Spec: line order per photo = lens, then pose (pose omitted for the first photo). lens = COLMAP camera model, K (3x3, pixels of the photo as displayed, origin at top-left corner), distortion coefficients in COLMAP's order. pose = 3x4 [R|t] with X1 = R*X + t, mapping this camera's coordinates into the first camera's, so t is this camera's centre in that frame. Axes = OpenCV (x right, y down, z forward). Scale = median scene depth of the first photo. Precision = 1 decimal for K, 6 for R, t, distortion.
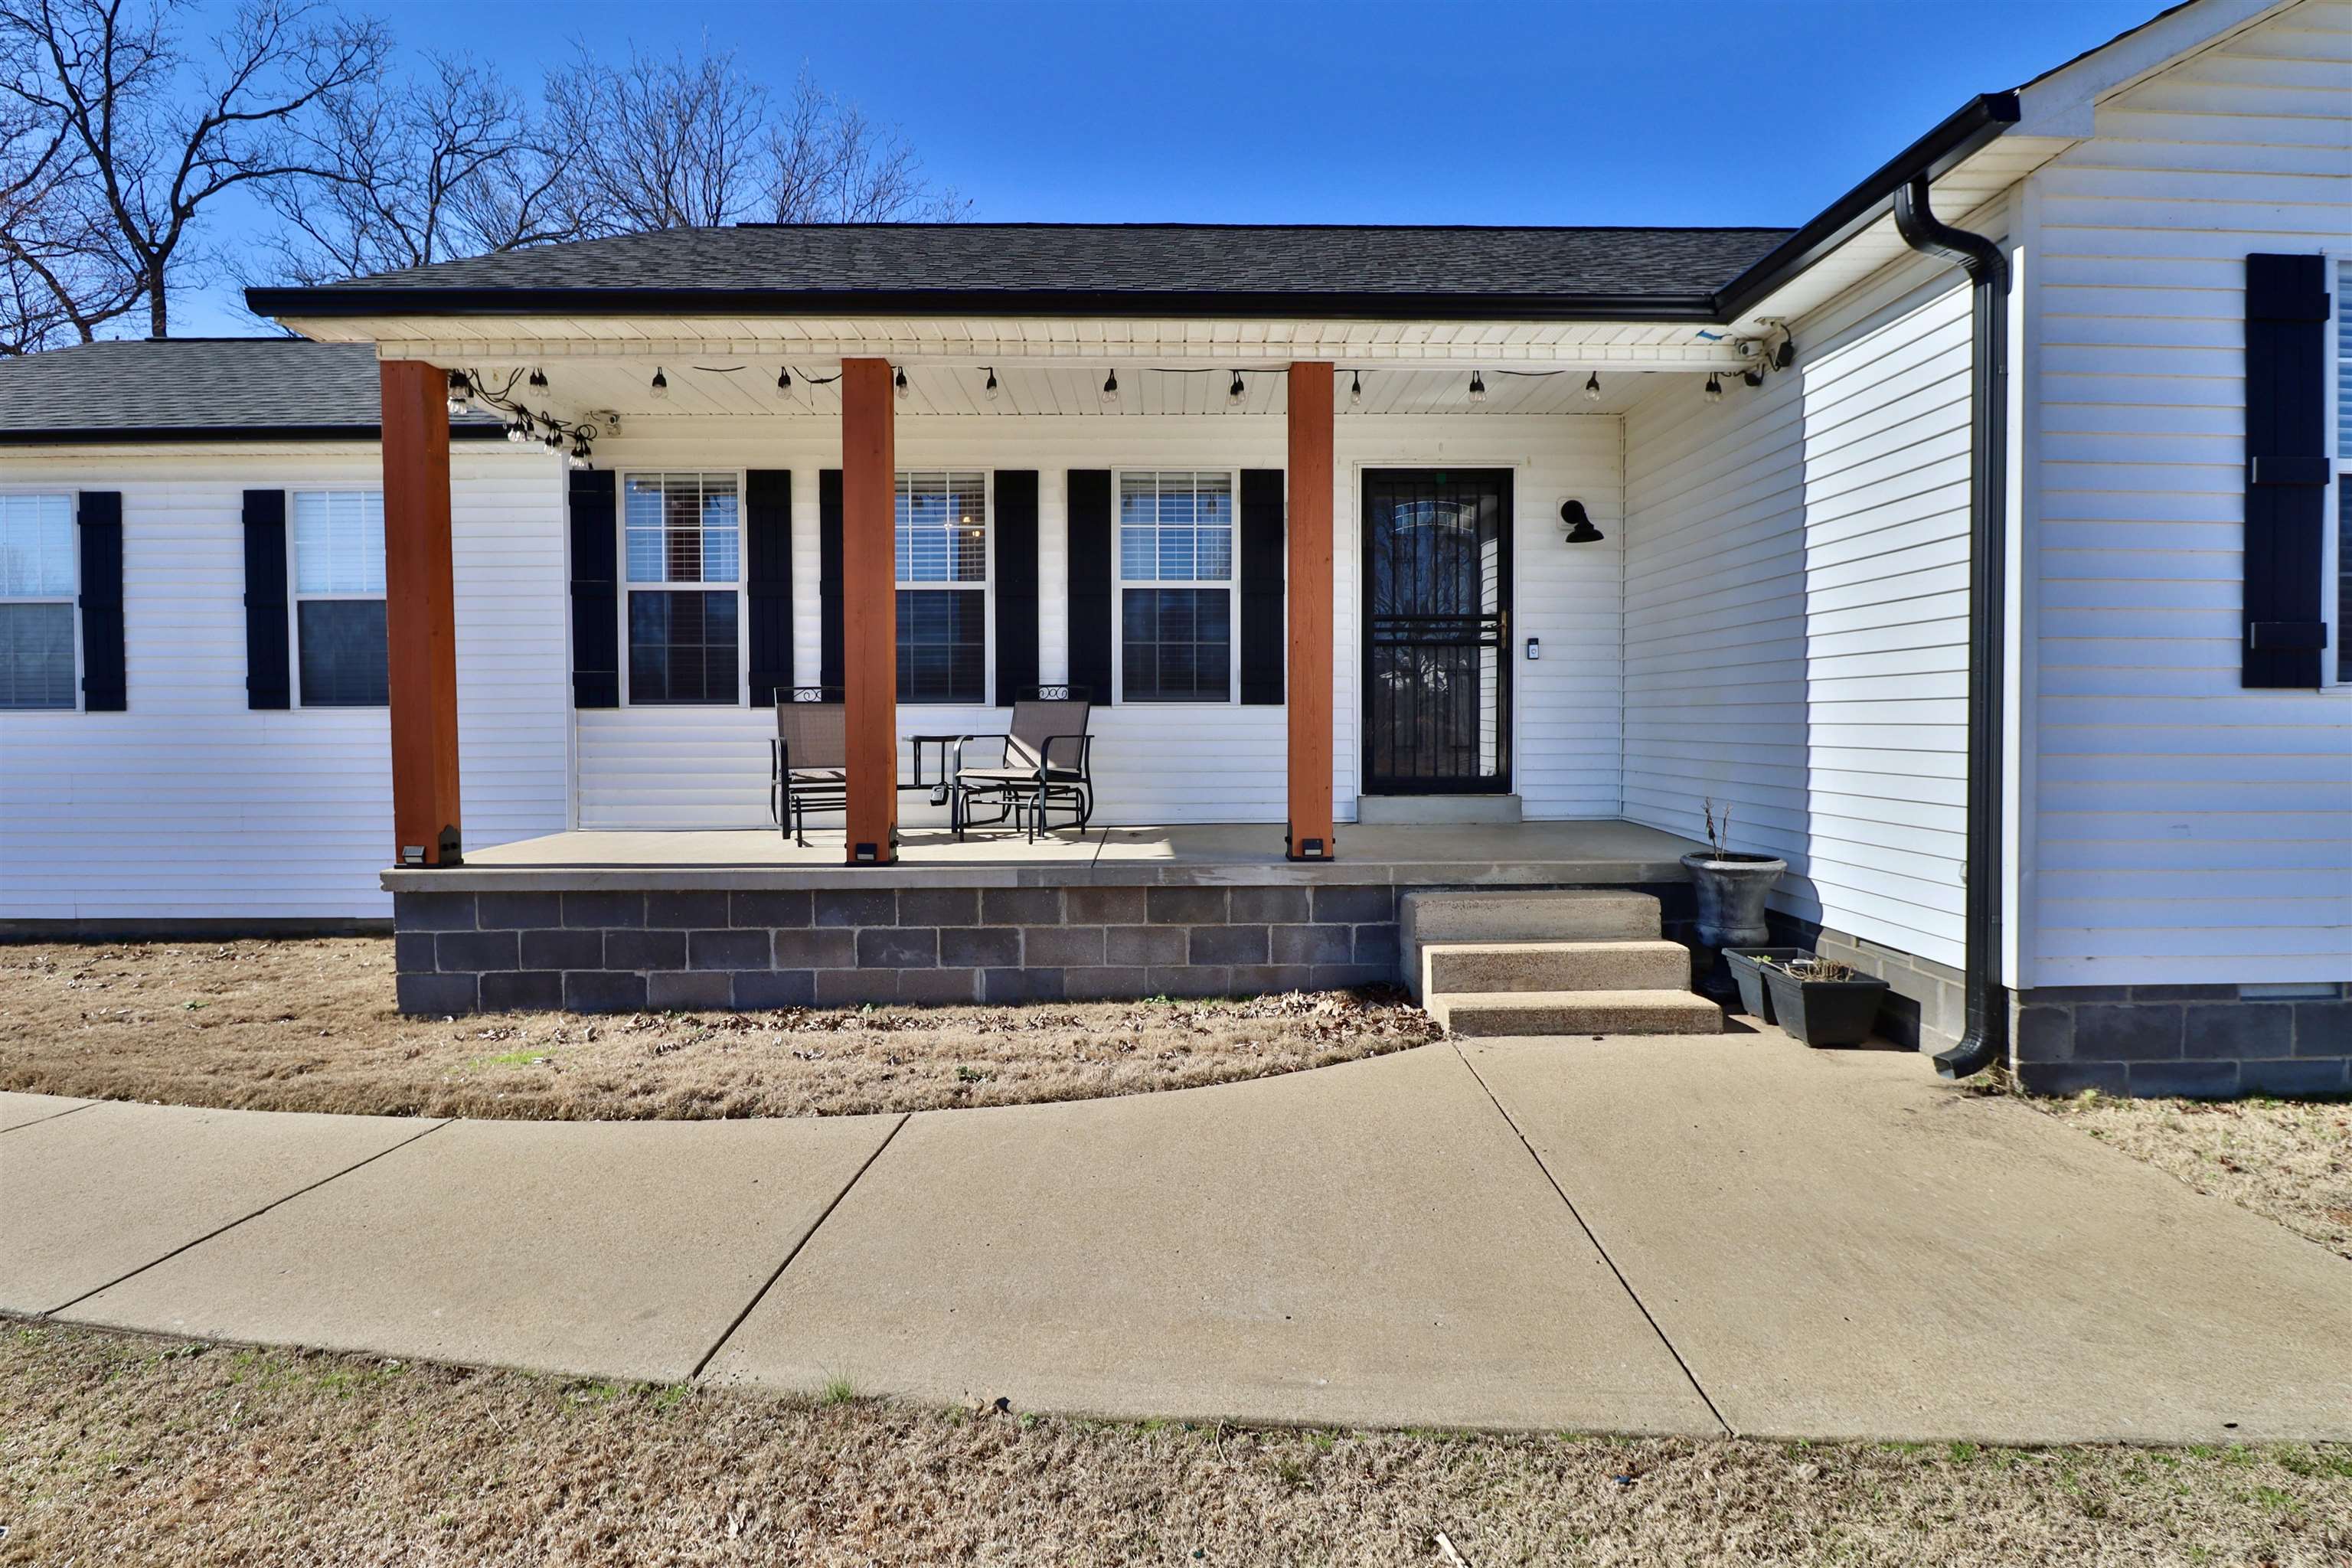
lens RADIAL K [[1205.0, 0, 1167.1], [0, 1205.0, 755.1], [0, 0, 1]] dist [-0.001905, -0.013147]
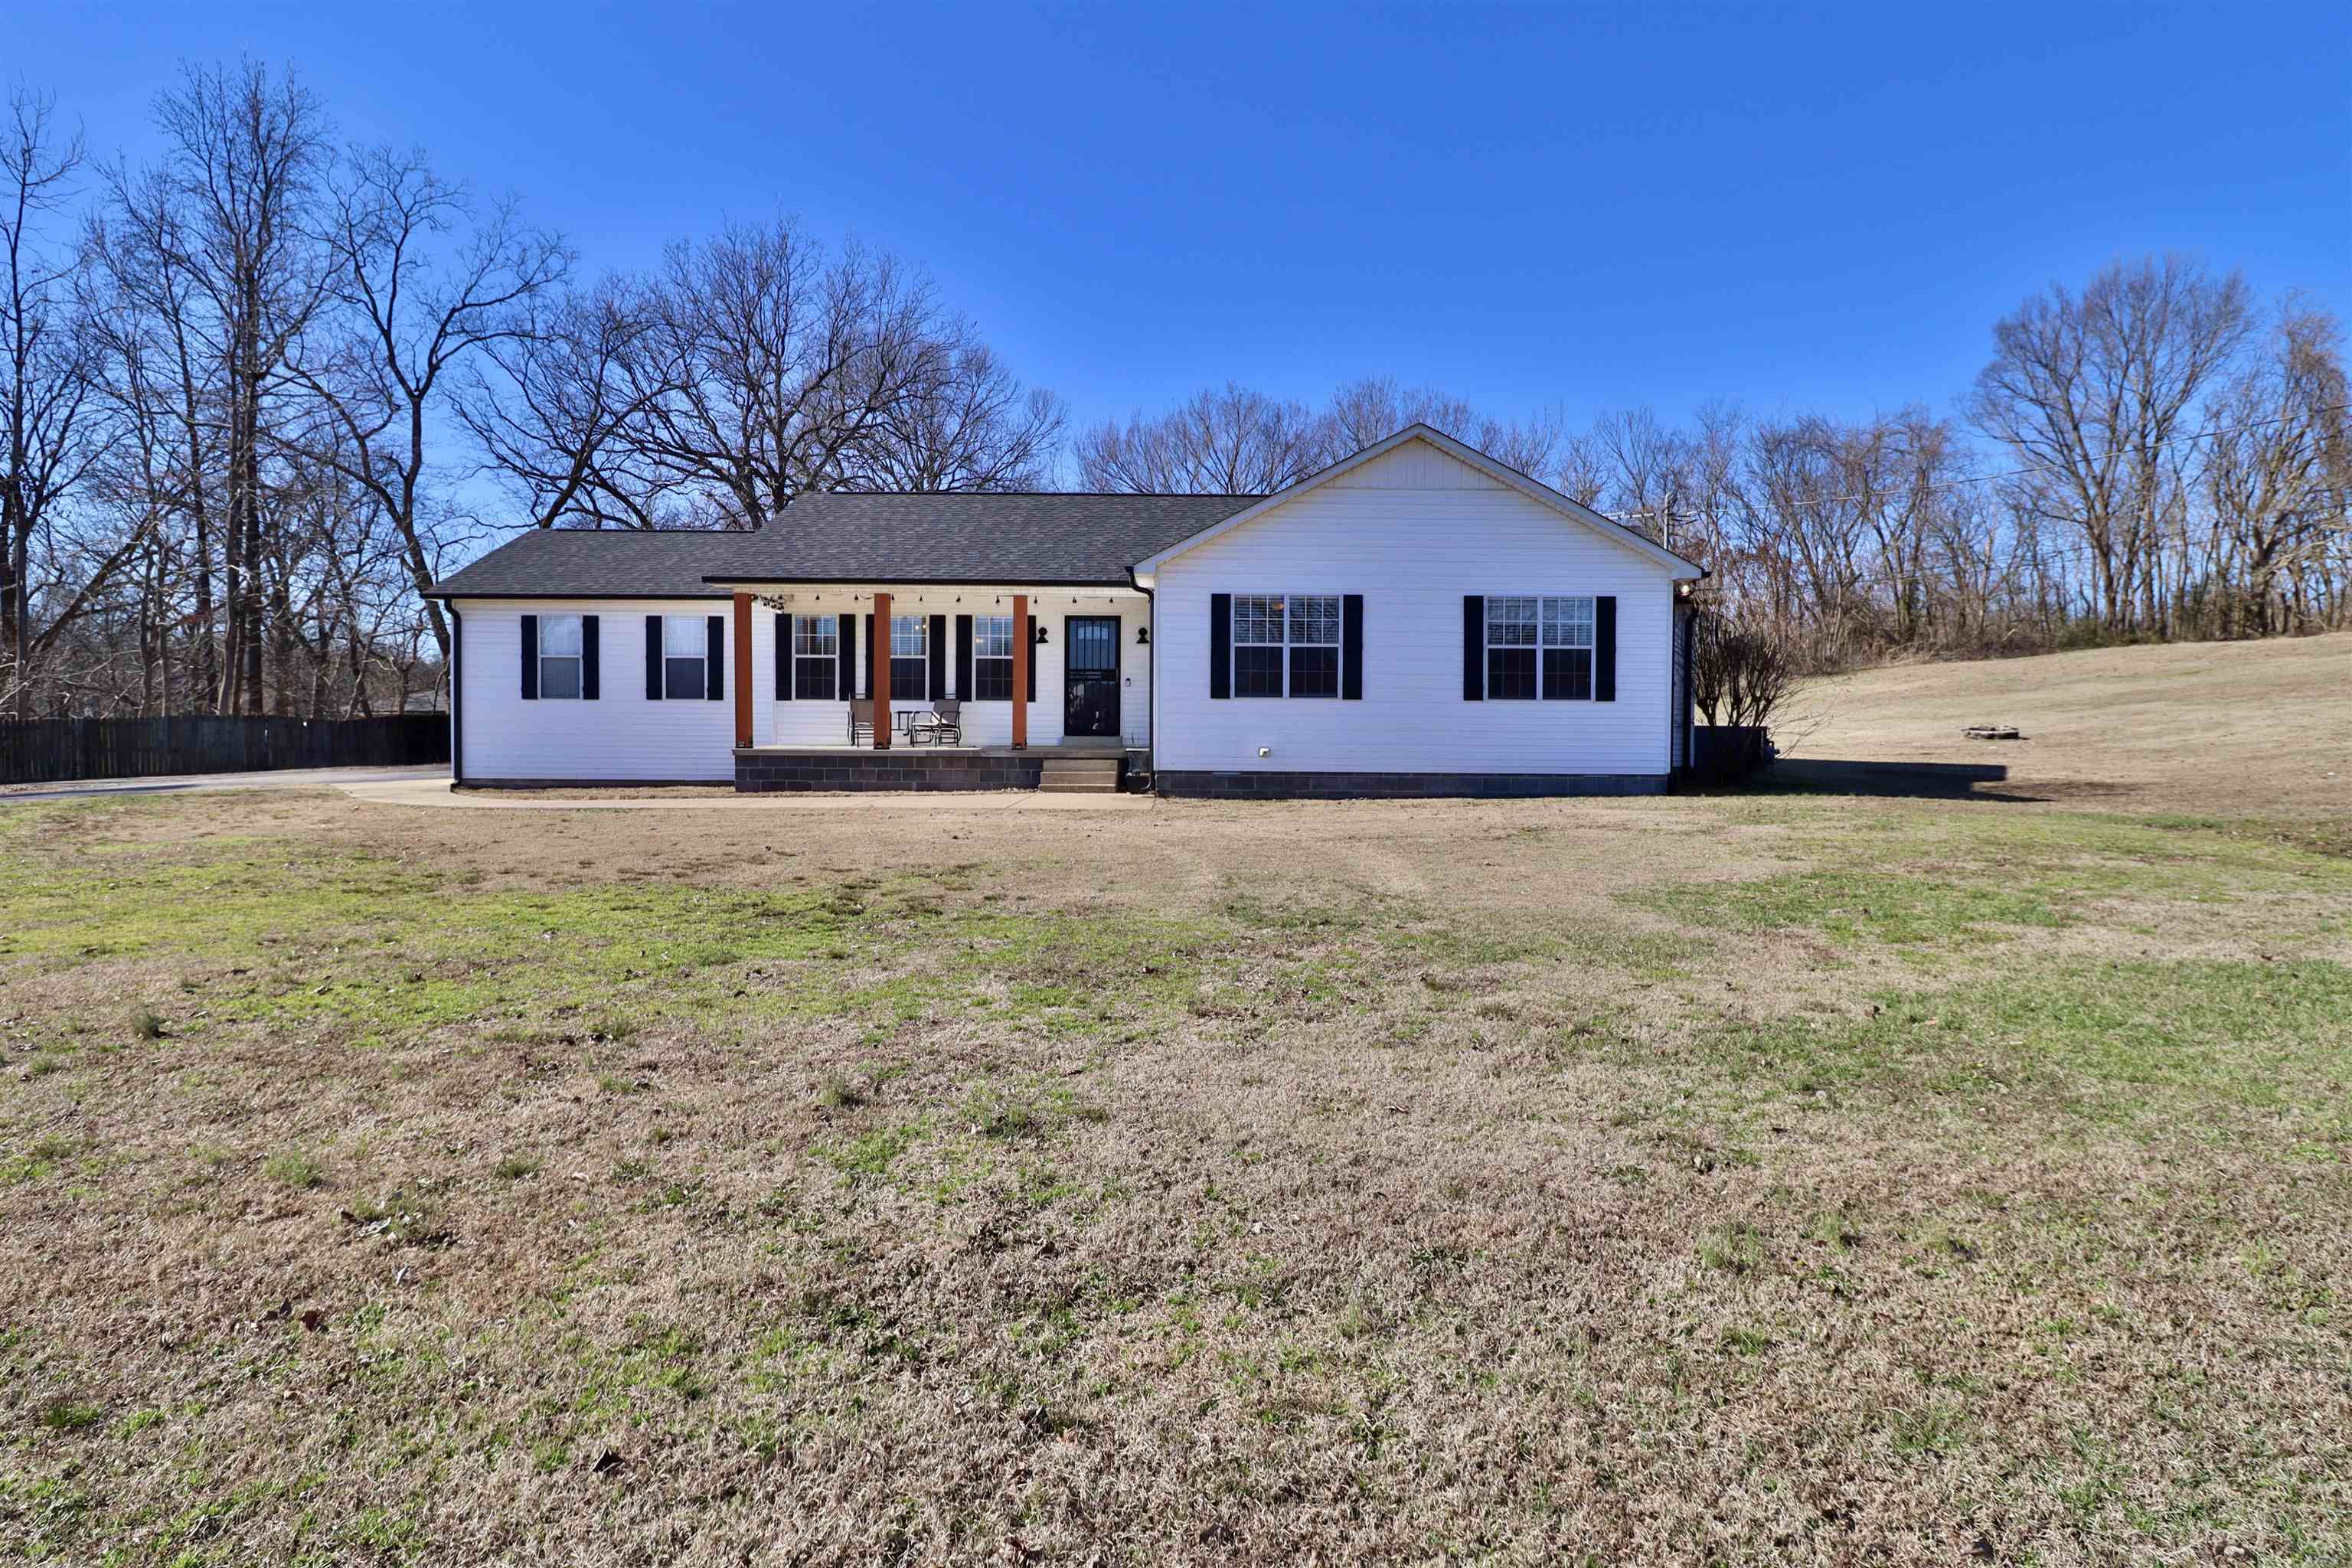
lens RADIAL K [[1225.9, 0, 1182.6], [0, 1225.9, 750.0], [0, 0, 1]] dist [0.001294, -0.015702]
pose [[0.999817, 0.010932, -0.015676, 0.552508], [-0.011071, 0.999900, -0.008773, 0.102103], [0.015579, 0.008945, 0.999839, -2.048458]]
